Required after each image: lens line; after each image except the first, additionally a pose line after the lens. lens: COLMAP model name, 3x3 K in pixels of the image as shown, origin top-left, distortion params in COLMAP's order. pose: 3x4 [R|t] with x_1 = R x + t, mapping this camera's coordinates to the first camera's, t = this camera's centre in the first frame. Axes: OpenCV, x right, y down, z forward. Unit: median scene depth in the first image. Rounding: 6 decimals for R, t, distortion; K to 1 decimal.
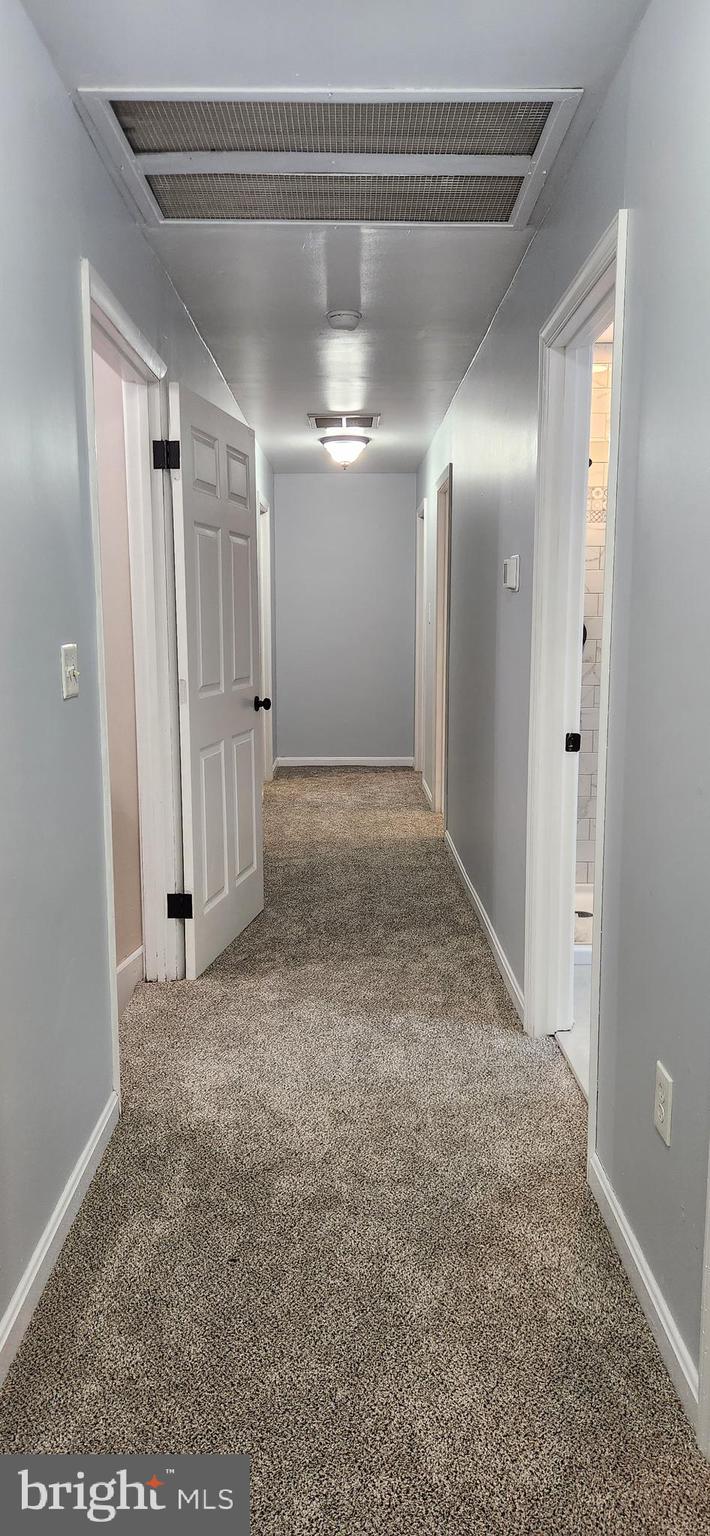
lens RADIAL K [[1015.4, 0, 355.0], [0, 1015.4, 768.0], [0, 0, 1]] dist [0.002833, 0.000258]
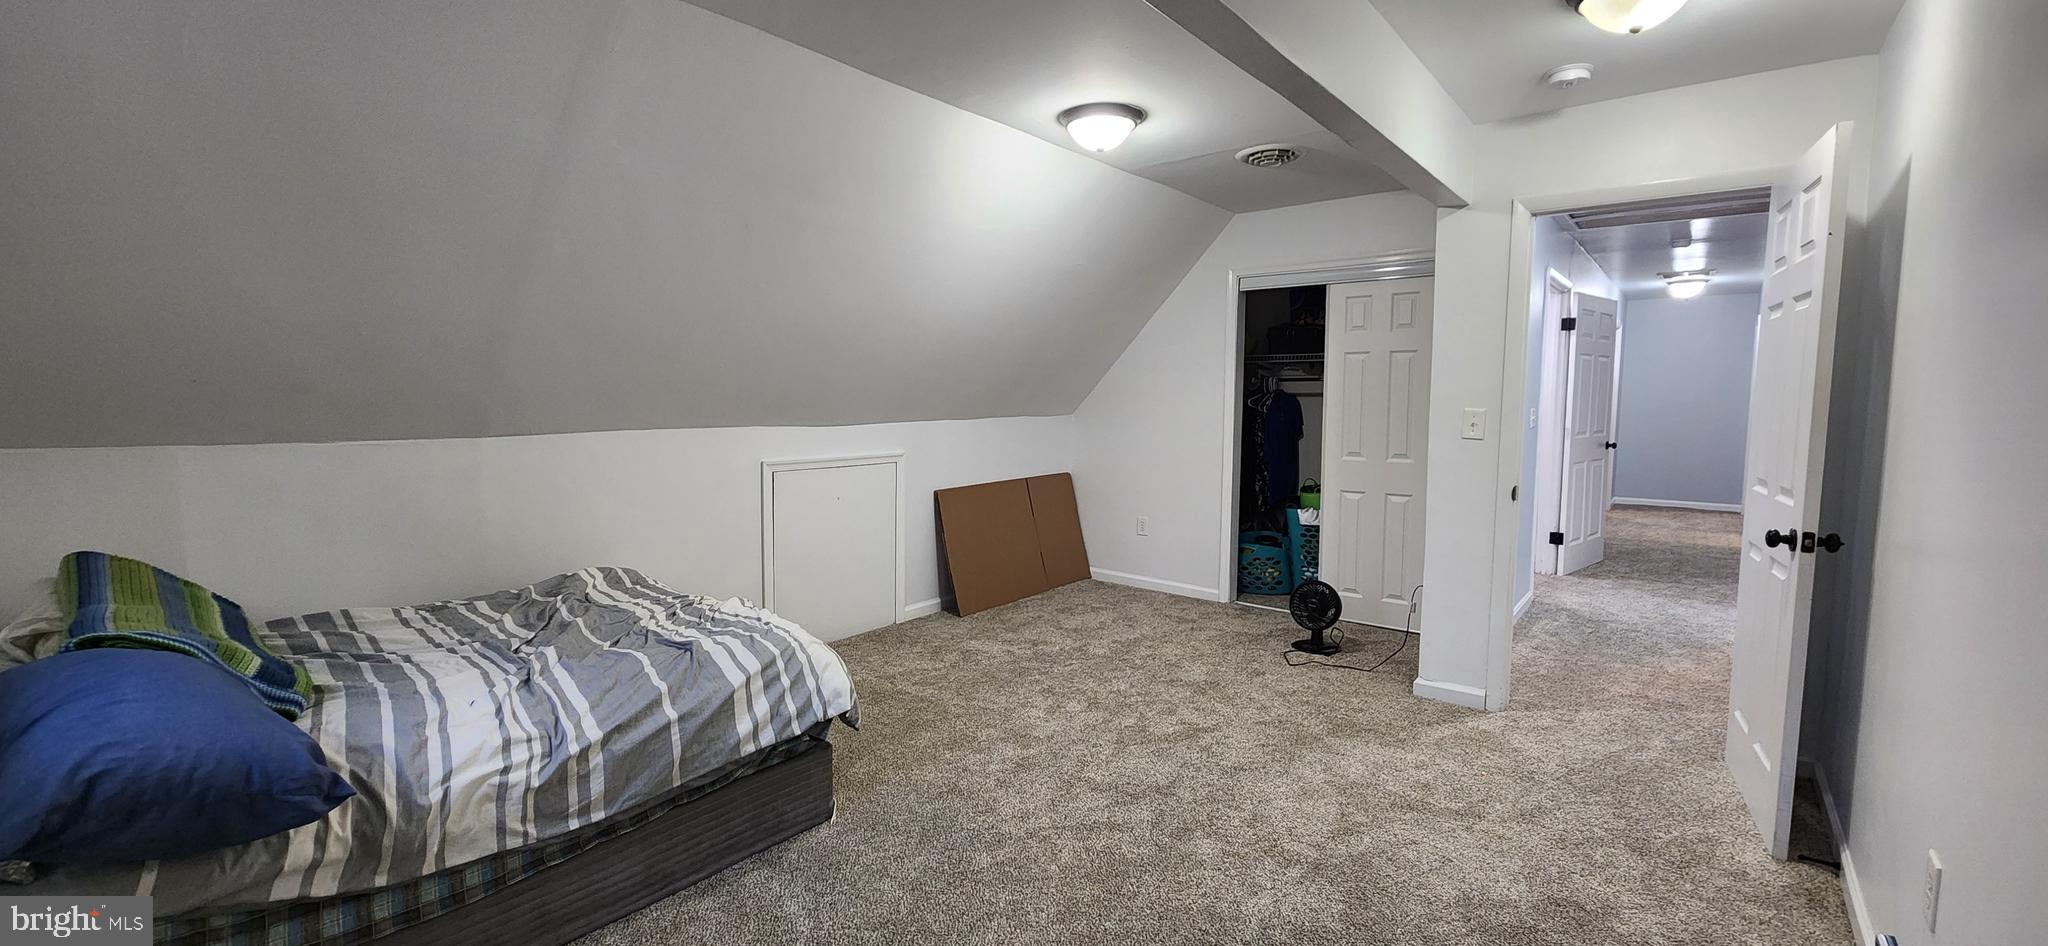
lens RADIAL K [[831.9, 0, 1024.0], [0, 831.9, 473.0], [0, 0, 1]] dist [0.001654, 0.000127]
pose [[0.770040, 0.058213, -0.635334, 0.053594], [-0.094403, 0.995263, -0.023227, 0.127937], [0.630973, 0.077863, 0.771888, -0.876196]]
